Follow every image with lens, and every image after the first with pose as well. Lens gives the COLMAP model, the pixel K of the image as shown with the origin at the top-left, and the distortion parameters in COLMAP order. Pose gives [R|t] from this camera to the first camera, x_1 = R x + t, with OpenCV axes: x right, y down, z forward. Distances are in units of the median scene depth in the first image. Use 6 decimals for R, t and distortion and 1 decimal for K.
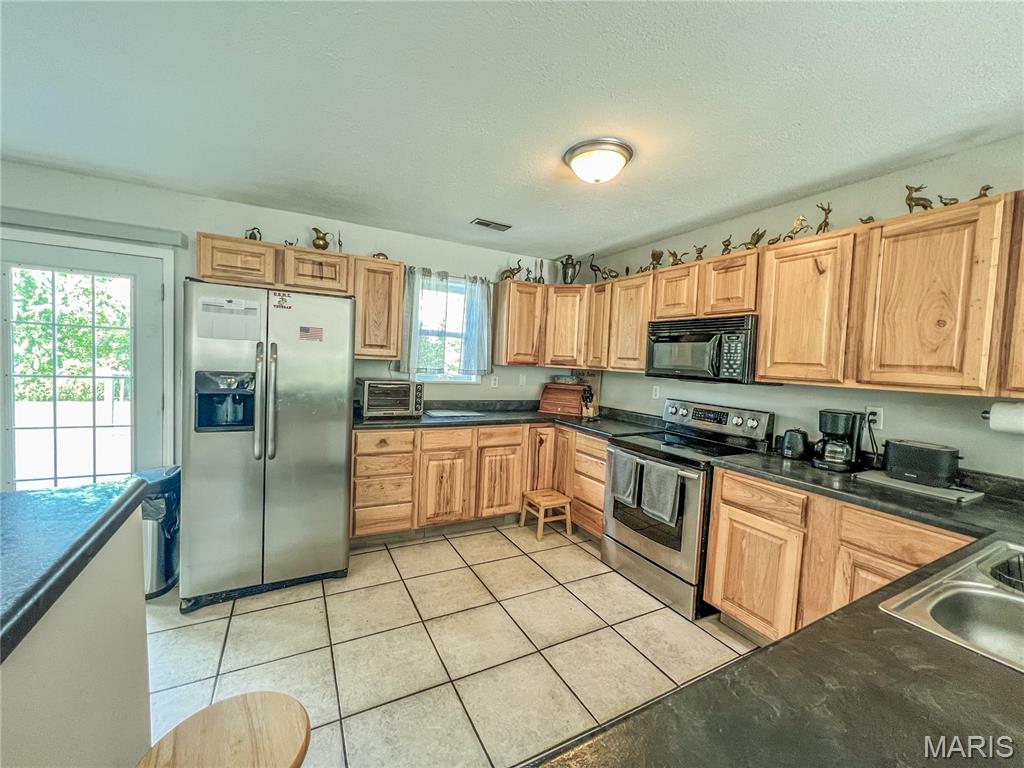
lens RADIAL K [[410.7, 0, 509.4], [0, 410.7, 380.5], [0, 0, 1]] dist [-0.001605, 0.000066]
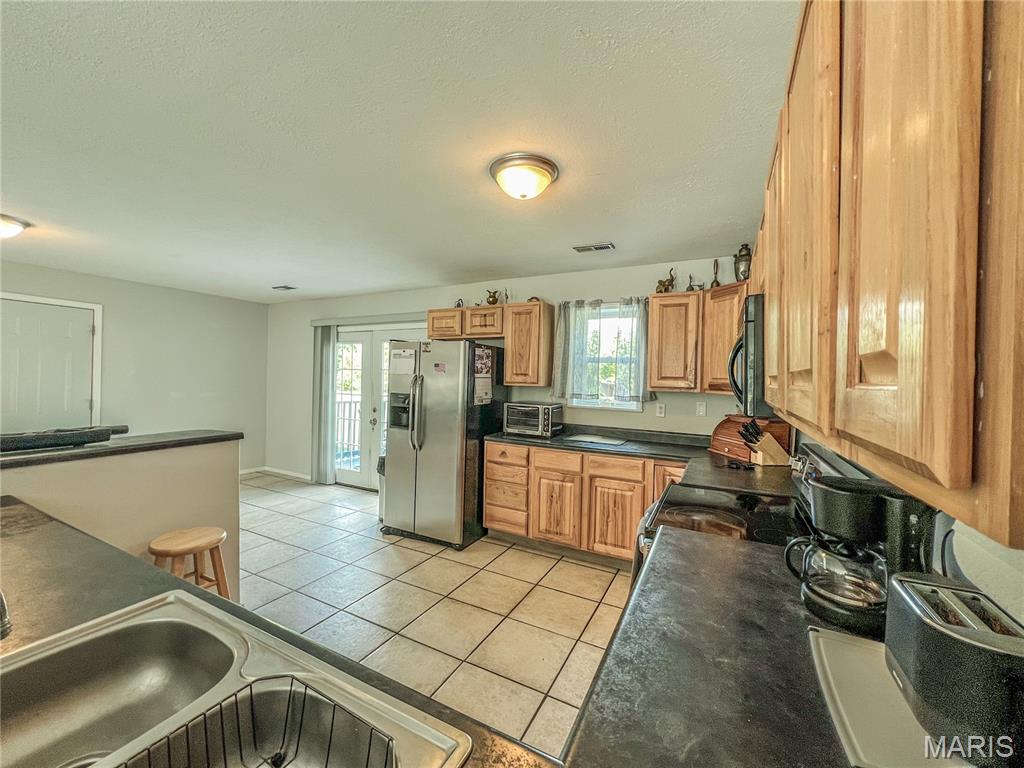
lens RADIAL K [[410.7, 0, 508.7], [0, 410.7, 378.5], [0, 0, 1]] dist [-0.001605, 0.000066]
pose [[0.558009, -0.030035, -0.829291, 0.647692], [-0.039469, 0.997253, -0.062676, 0.004546], [0.828896, 0.067705, 0.555291, 0.299519]]
